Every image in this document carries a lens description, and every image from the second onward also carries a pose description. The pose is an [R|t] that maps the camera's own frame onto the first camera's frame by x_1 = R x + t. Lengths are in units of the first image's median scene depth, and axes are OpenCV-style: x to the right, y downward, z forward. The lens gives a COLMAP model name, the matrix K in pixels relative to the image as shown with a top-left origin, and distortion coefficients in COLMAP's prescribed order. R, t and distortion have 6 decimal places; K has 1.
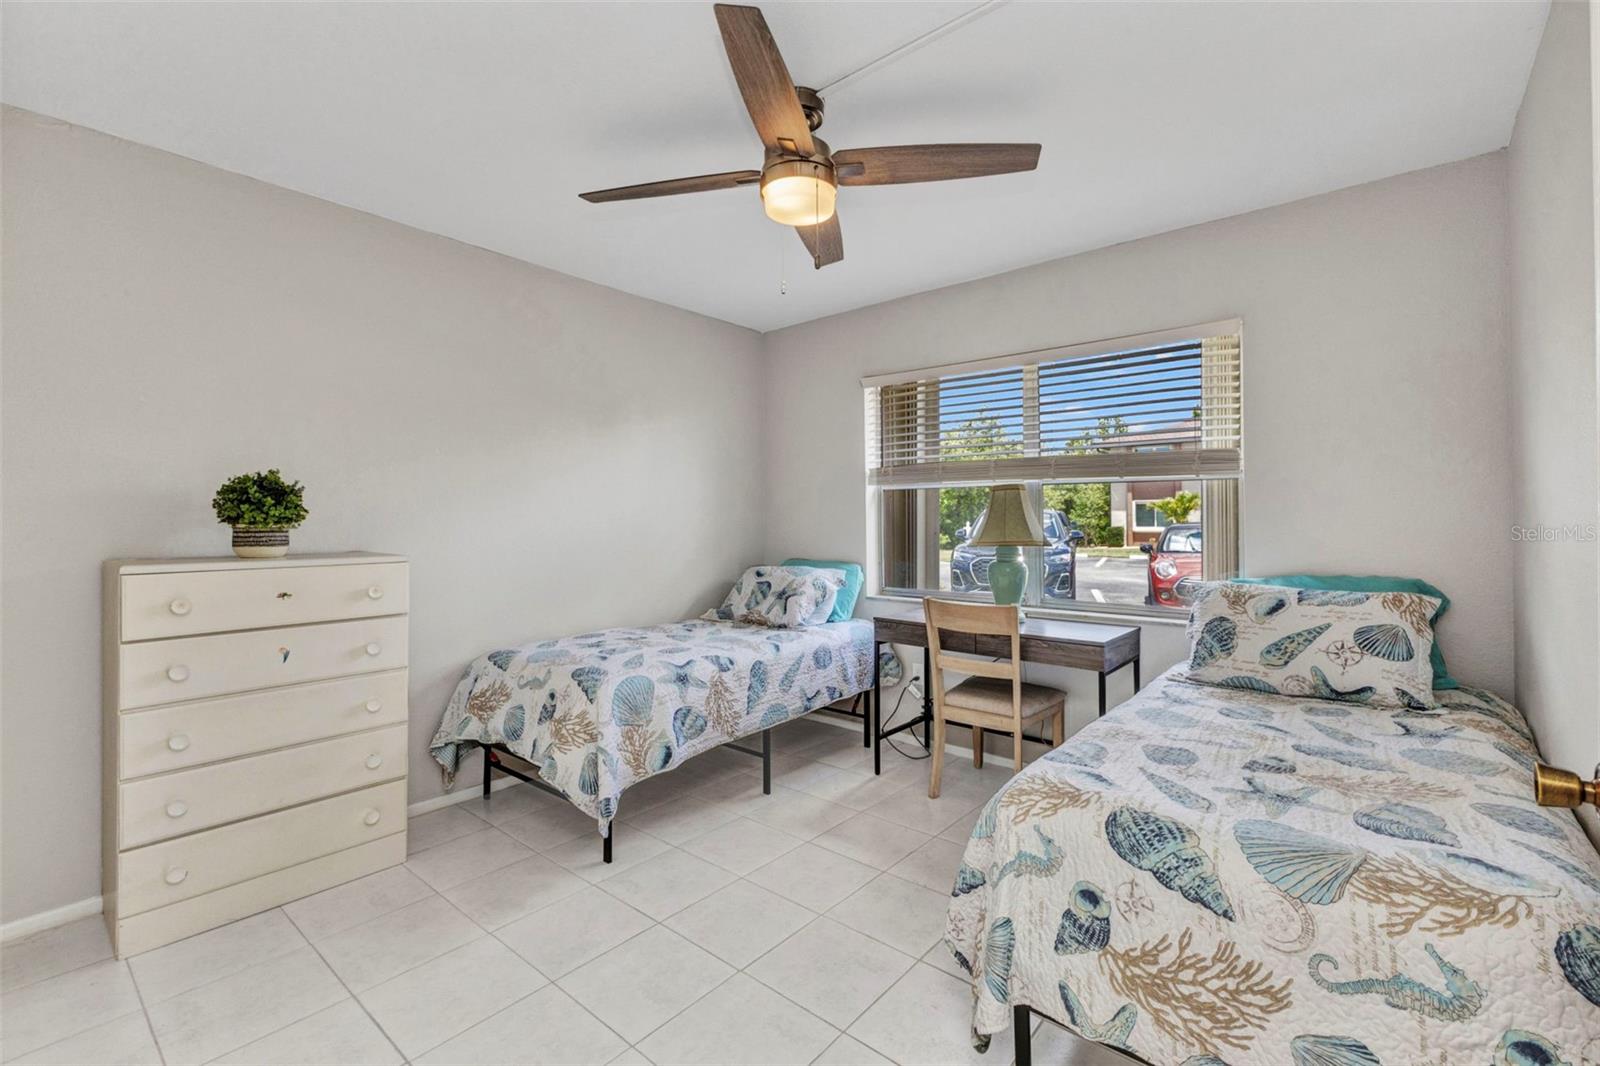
lens RADIAL K [[700.0, 0, 798.9], [0, 700.0, 525.9], [0, 0, 1]] dist [-0.000102, -0.000020]
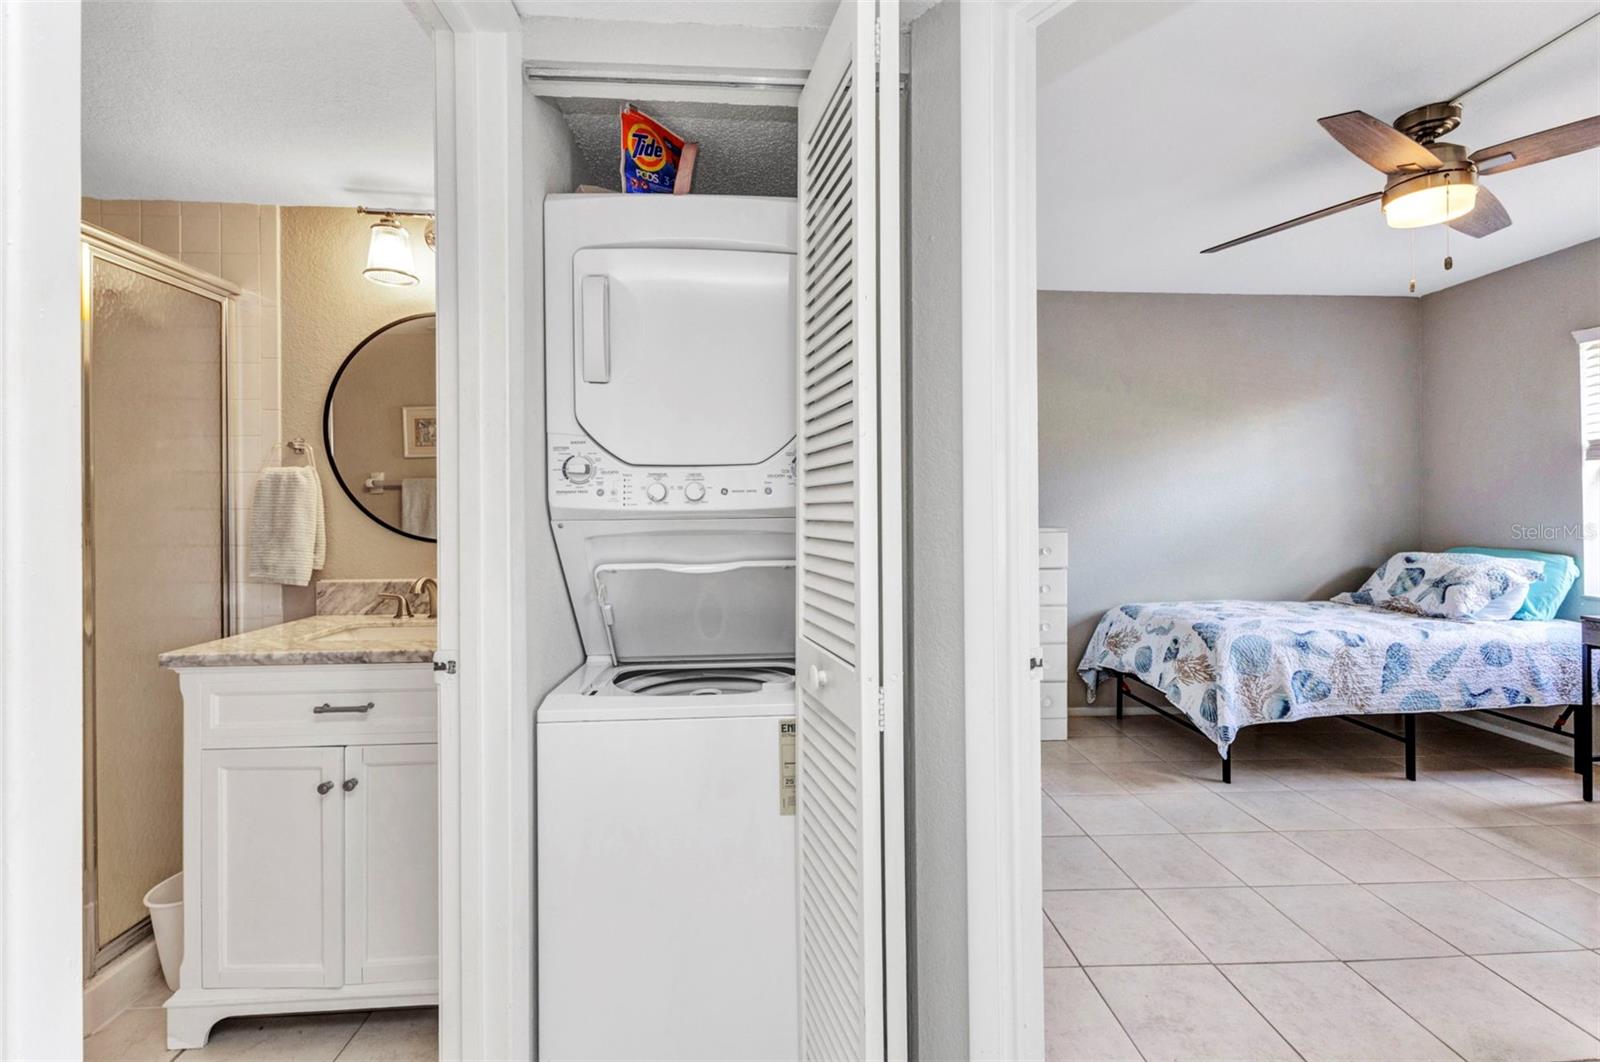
lens RADIAL K [[663.3, 0, 803.7], [0, 663.3, 506.2], [0, 0, 1]] dist [0.024657, -0.012482]
pose [[0.675797, -0.002656, -0.737083, 0.073340], [-0.001444, 0.999987, -0.004928, 0.001692], [0.737087, 0.004394, 0.675784, -0.269192]]
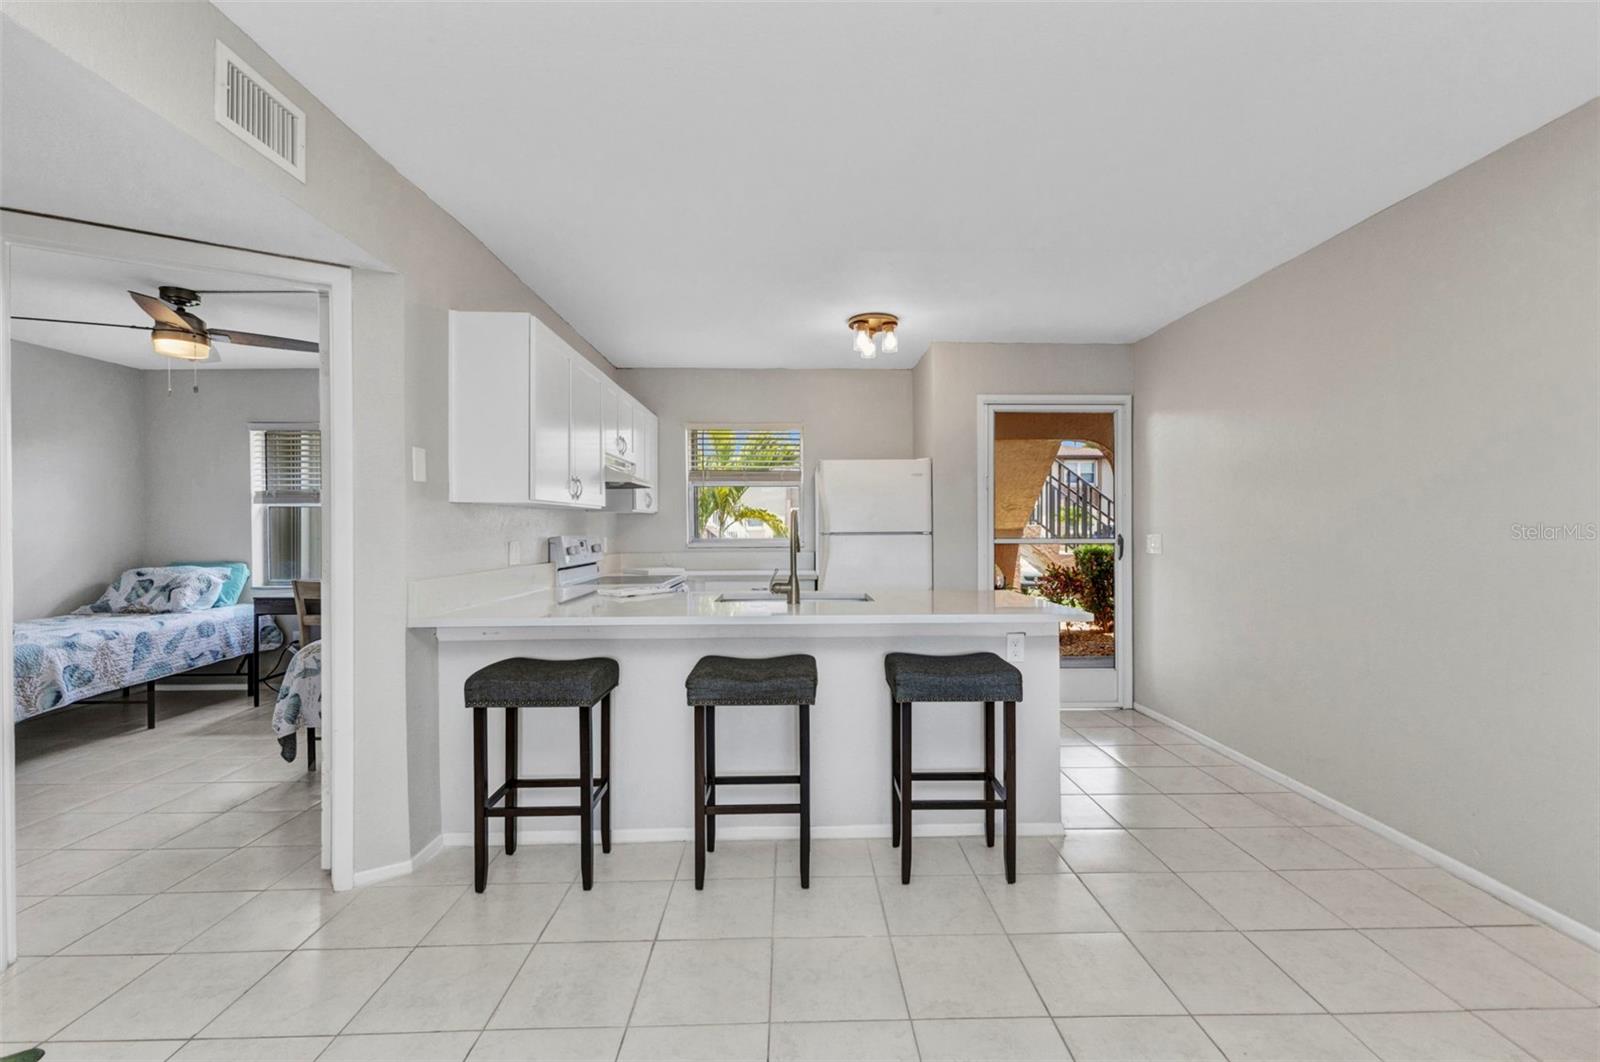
lens RADIAL K [[696.5, 0, 810.8], [0, 696.5, 524.5], [0, 0, 1]] dist [0.004436, 0.000063]
pose [[0.746643, -0.001503, 0.665224, 0.008132], [0.006316, 0.999968, -0.004829, -0.006791], [-0.665195, 0.007808, 0.746629, -0.889267]]
